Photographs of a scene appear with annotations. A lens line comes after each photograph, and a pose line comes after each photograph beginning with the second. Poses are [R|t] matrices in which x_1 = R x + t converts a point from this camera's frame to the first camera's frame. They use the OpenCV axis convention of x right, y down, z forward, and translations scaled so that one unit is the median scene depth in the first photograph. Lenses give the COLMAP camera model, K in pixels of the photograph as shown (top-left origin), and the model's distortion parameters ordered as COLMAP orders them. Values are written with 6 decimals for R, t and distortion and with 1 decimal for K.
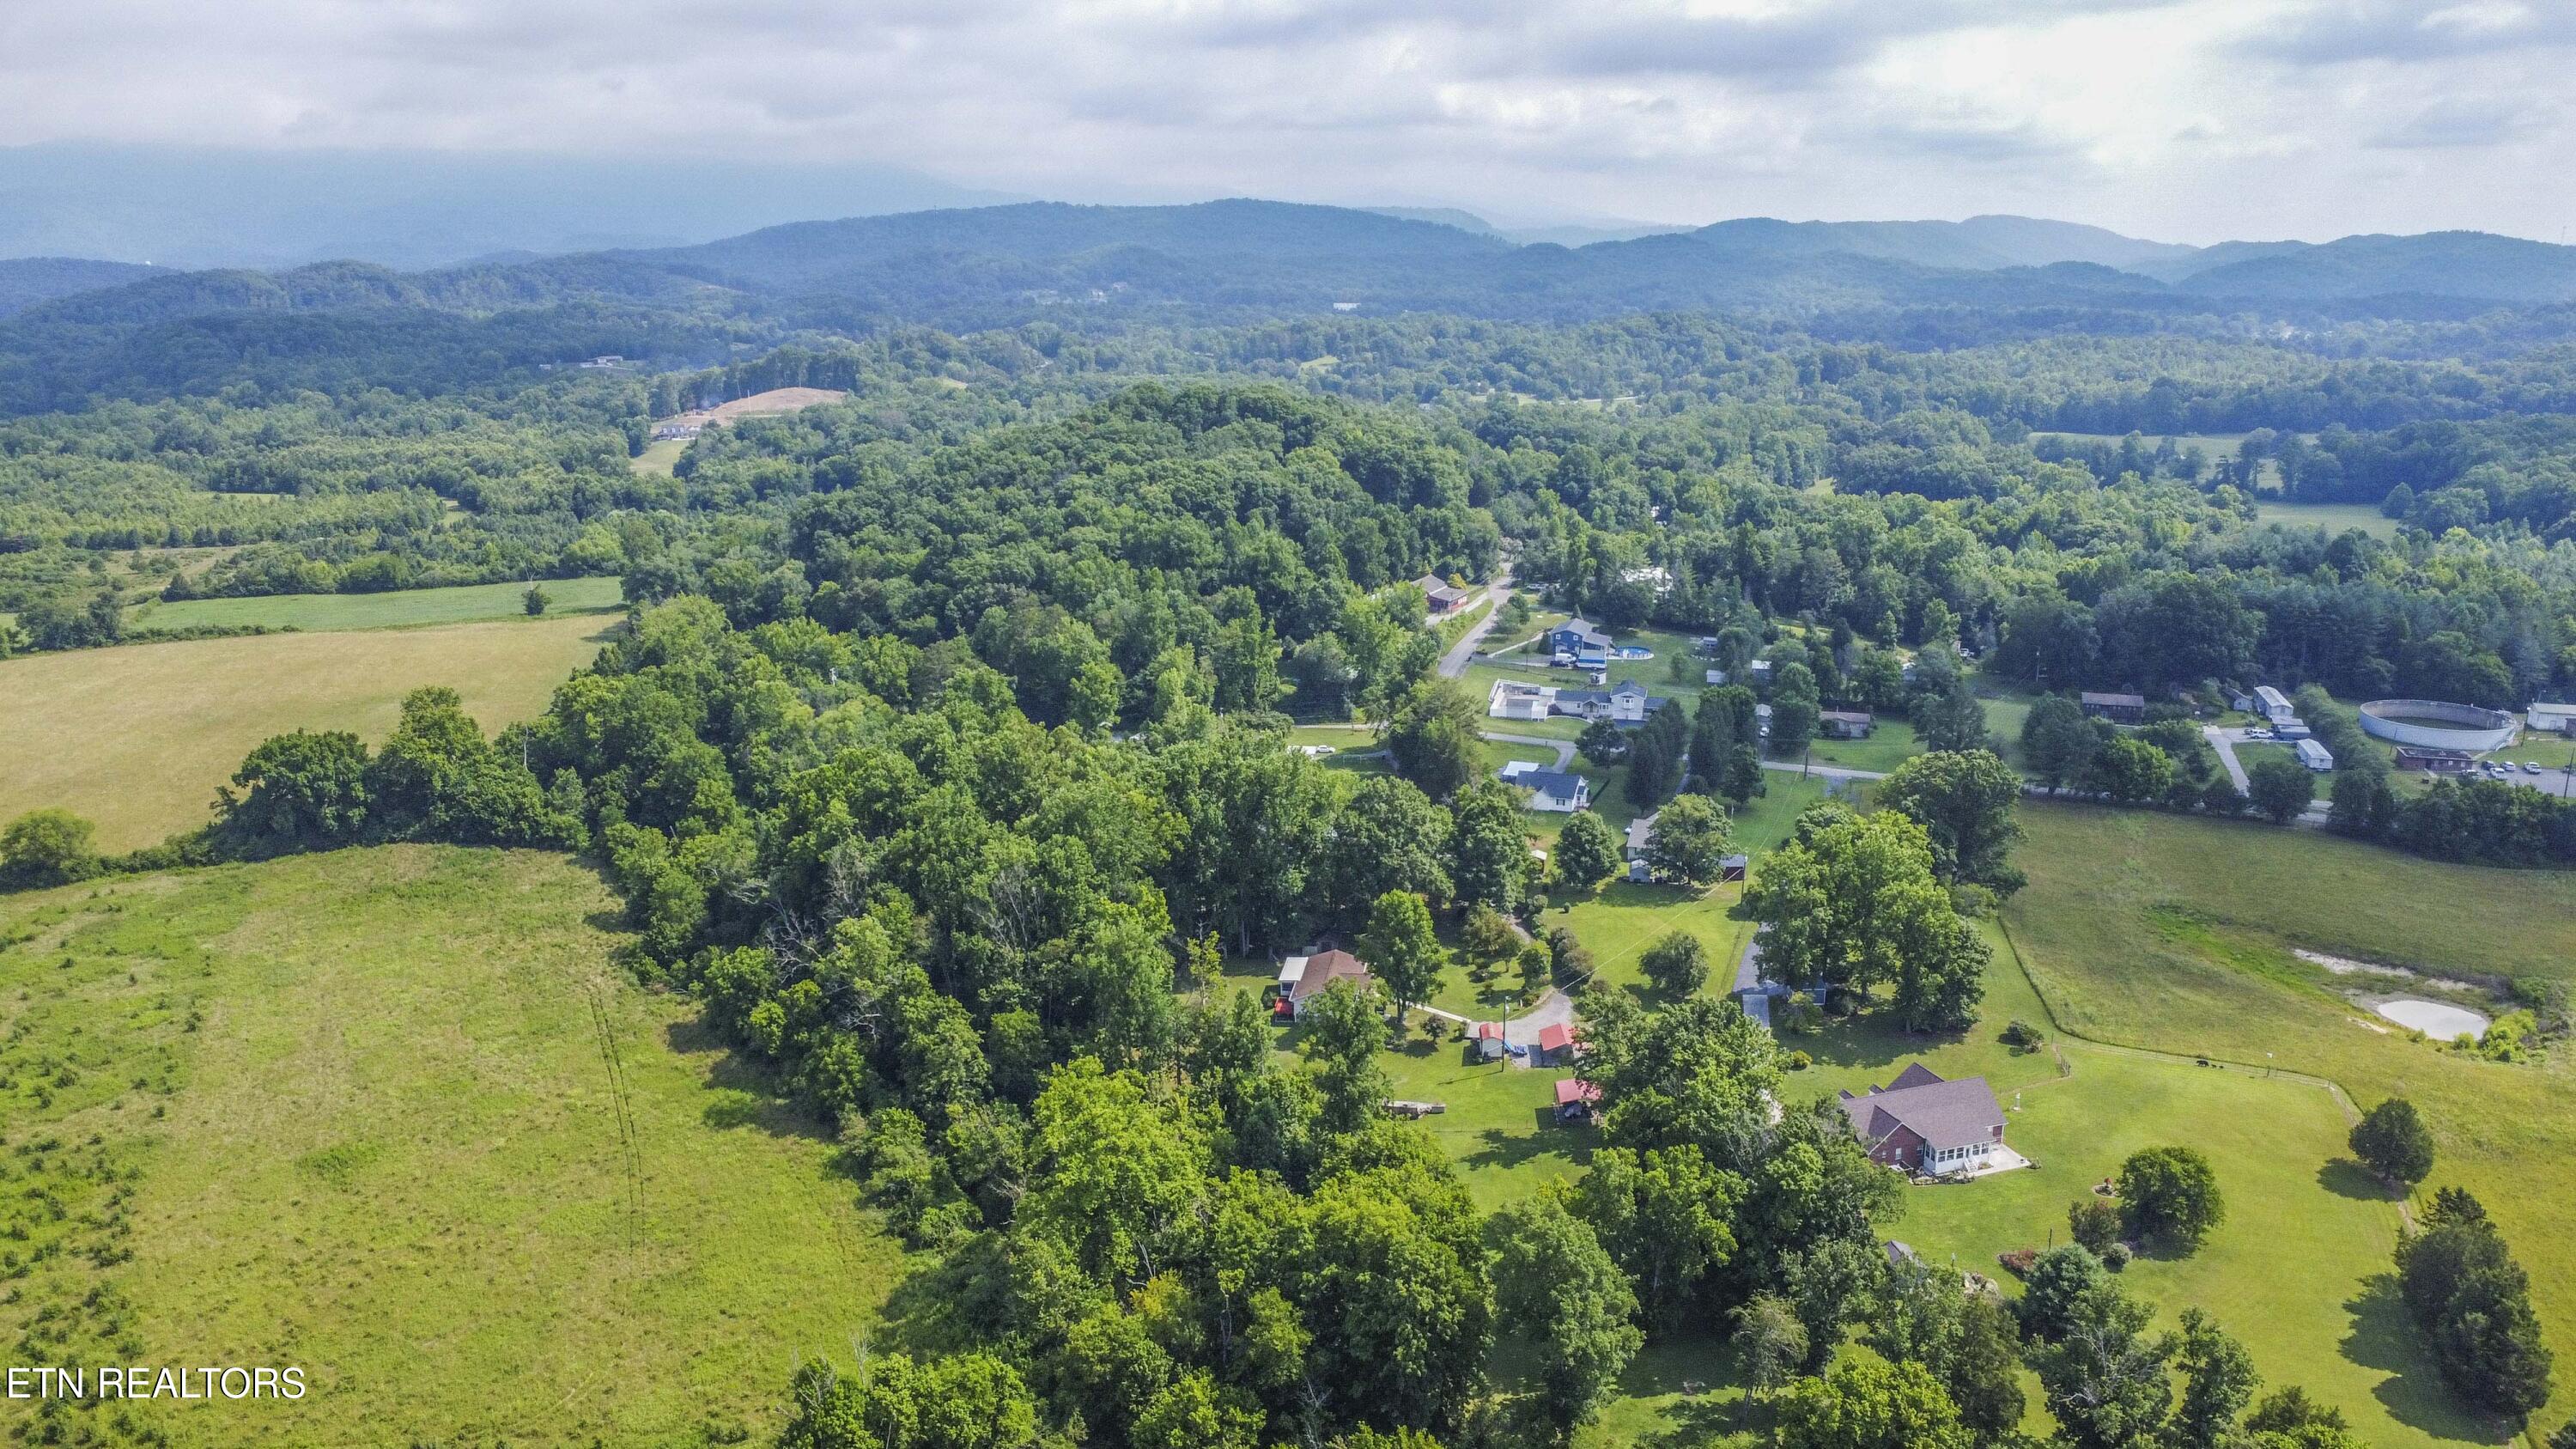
lens RADIAL K [[1938.5, 0, 1288.0], [0, 1938.5, 724.5], [0, 0, 1]] dist [-0.268981, 0.616825]
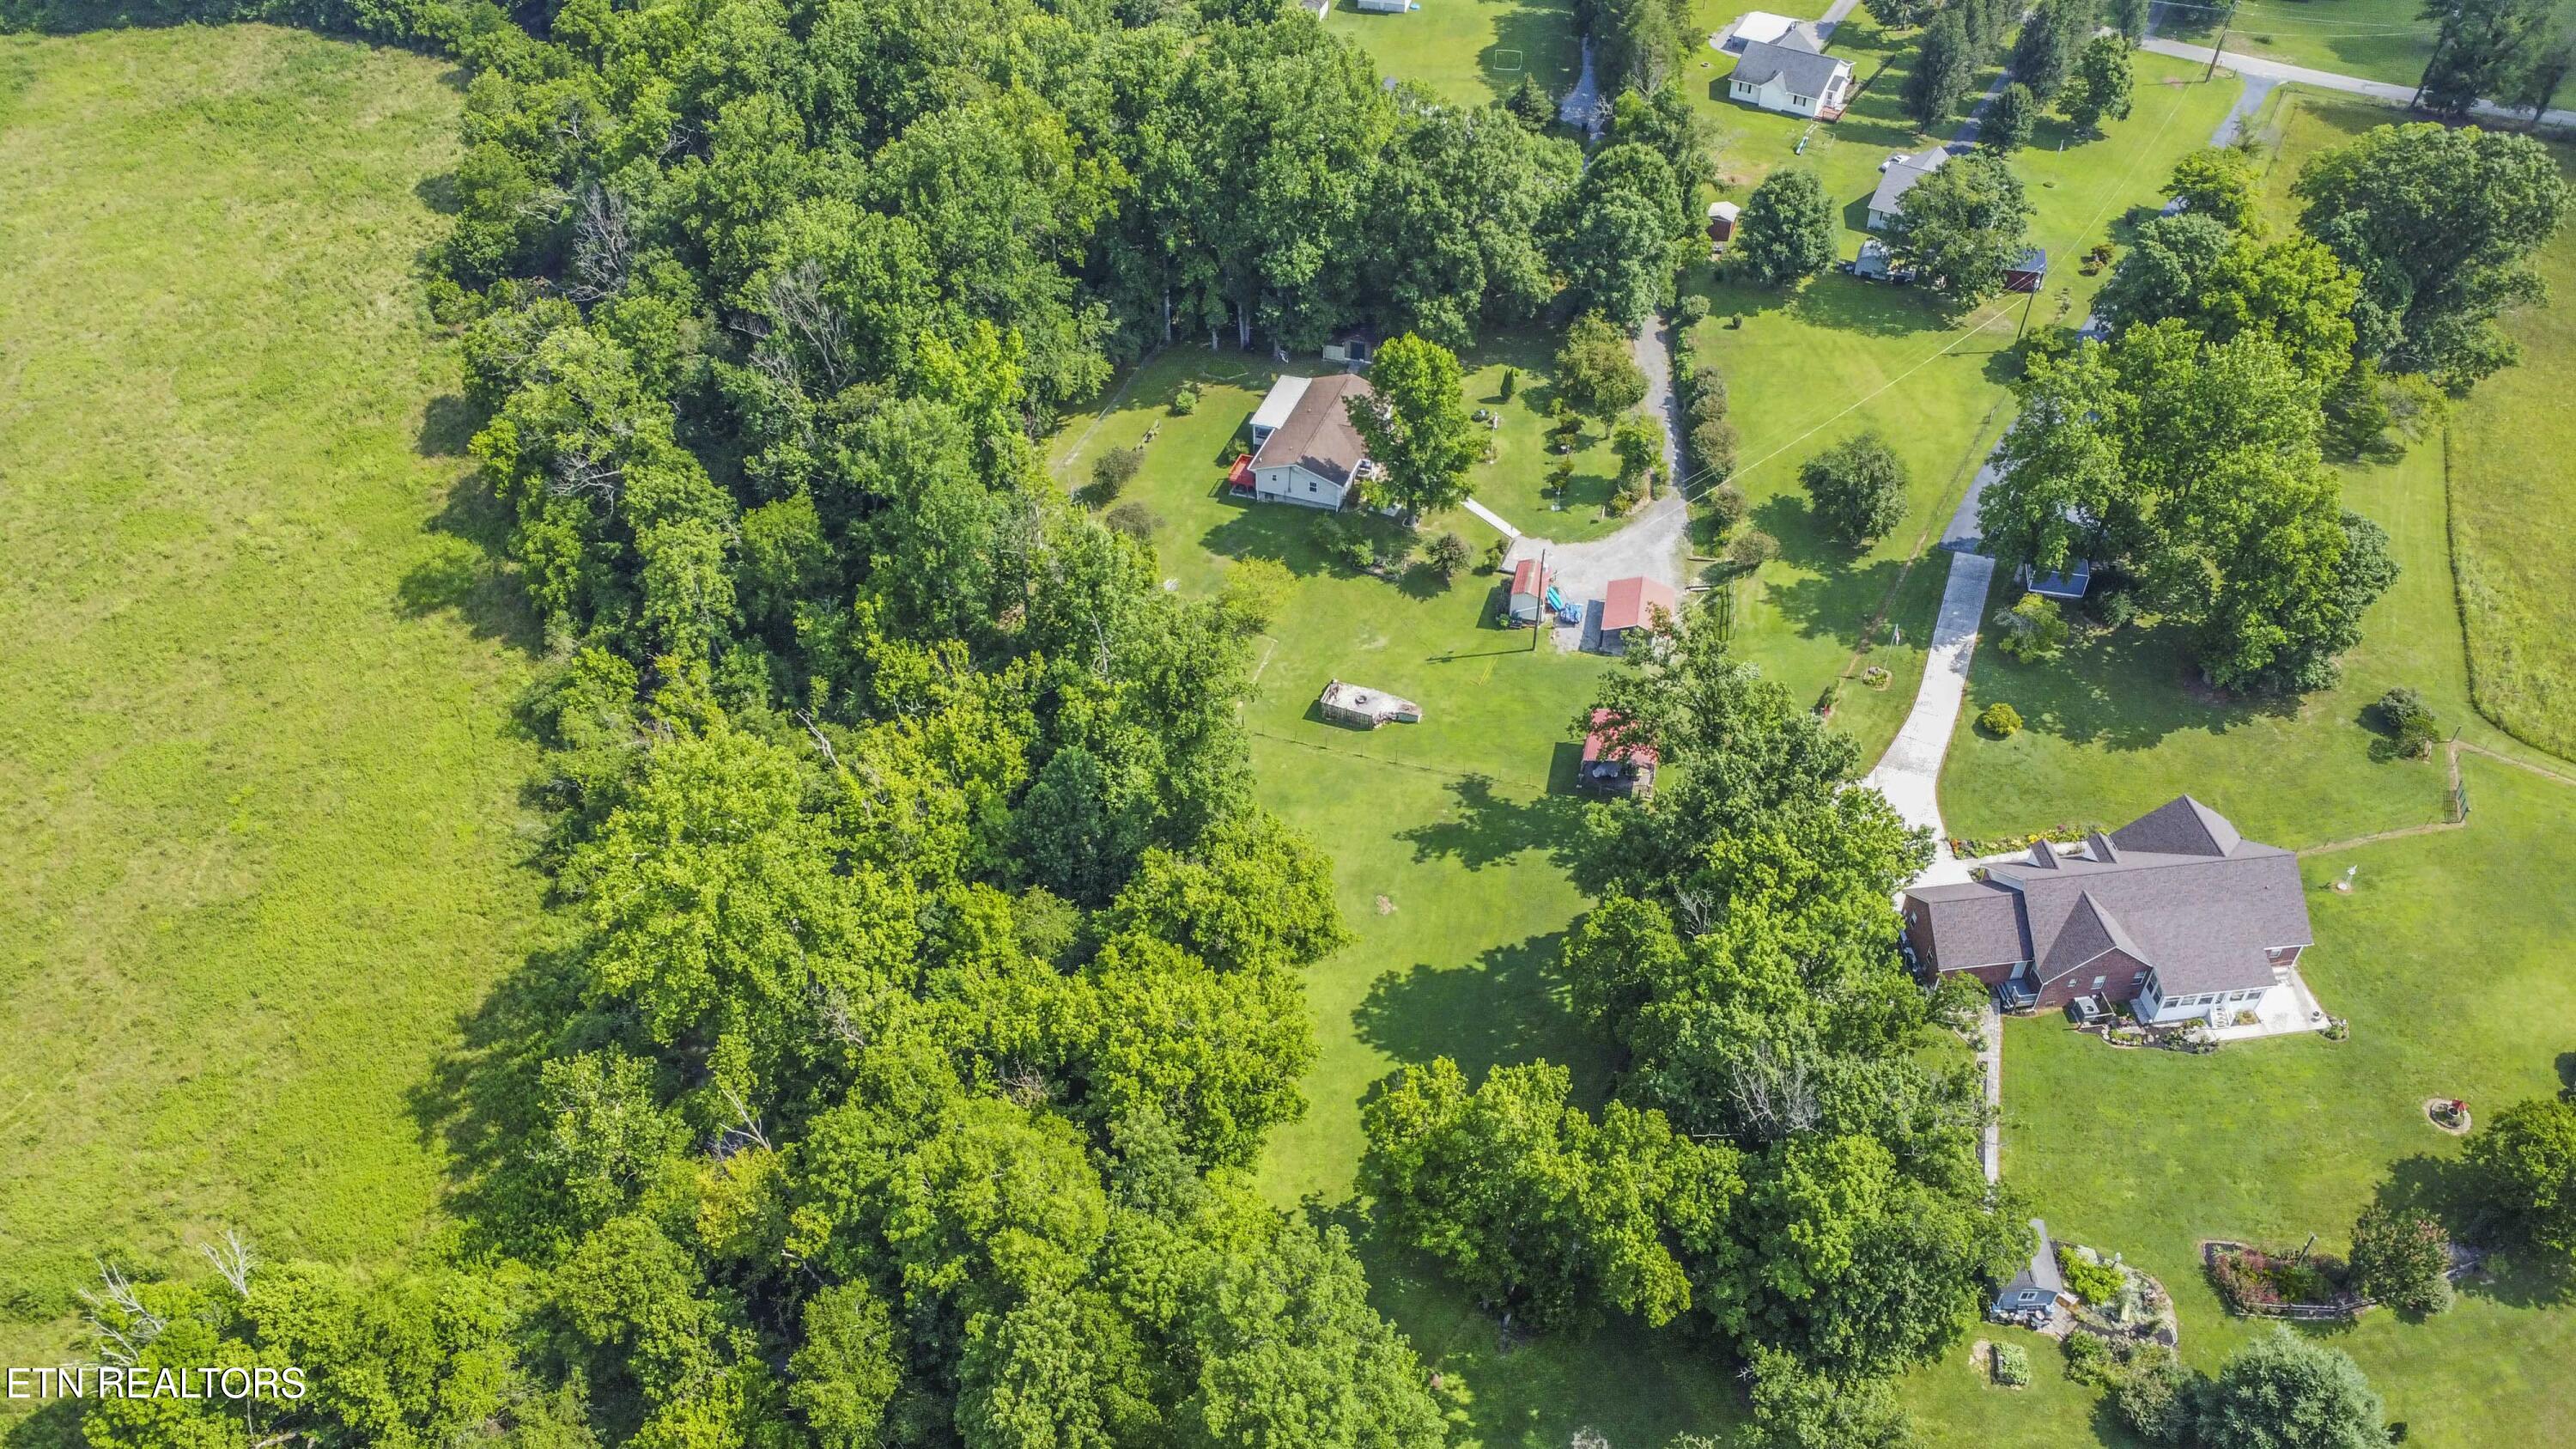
lens RADIAL K [[1923.2, 0, 1282.9], [0, 1923.2, 732.0], [0, 0, 1]] dist [-0.126900, 0.195171]
pose [[0.979213, 0.136328, -0.150186, 0.125962], [-0.049254, 0.878099, 0.475938, -0.095563], [0.196762, -0.458648, 0.866561, 0.392754]]
